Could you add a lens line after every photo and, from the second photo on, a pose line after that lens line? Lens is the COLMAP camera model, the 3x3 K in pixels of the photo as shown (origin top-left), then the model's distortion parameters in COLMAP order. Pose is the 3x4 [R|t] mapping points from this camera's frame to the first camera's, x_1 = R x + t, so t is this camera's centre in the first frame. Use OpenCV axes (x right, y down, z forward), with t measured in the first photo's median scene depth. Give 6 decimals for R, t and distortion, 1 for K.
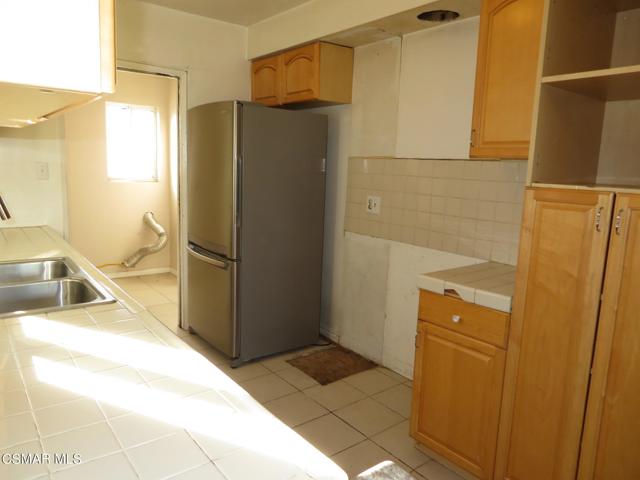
lens RADIAL K [[456.9, 0, 320.8], [0, 456.9, 238.1], [0, 0, 1]] dist [-0.014728, 0.005028]
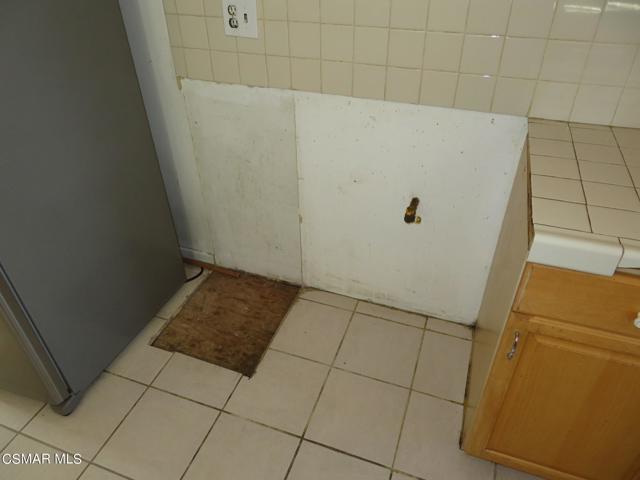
lens RADIAL K [[456.9, 0, 320.8], [0, 456.9, 238.1], [0, 0, 1]] dist [-0.014728, 0.005028]
pose [[0.851872, -0.352824, 0.387078, -0.073791], [0.130518, 0.858742, 0.495508, -0.098049], [-0.507227, -0.371589, 0.777588, 0.508768]]
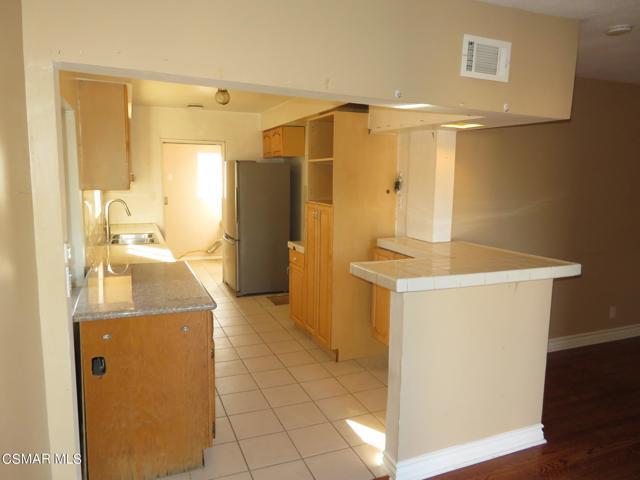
lens RADIAL K [[456.9, 0, 320.8], [0, 456.9, 238.1], [0, 0, 1]] dist [-0.014728, 0.005028]
pose [[0.962655, 0.011054, -0.270507, 0.623238], [-0.019369, 0.999418, -0.028086, 0.077950], [0.270039, 0.032276, 0.962308, -0.715273]]
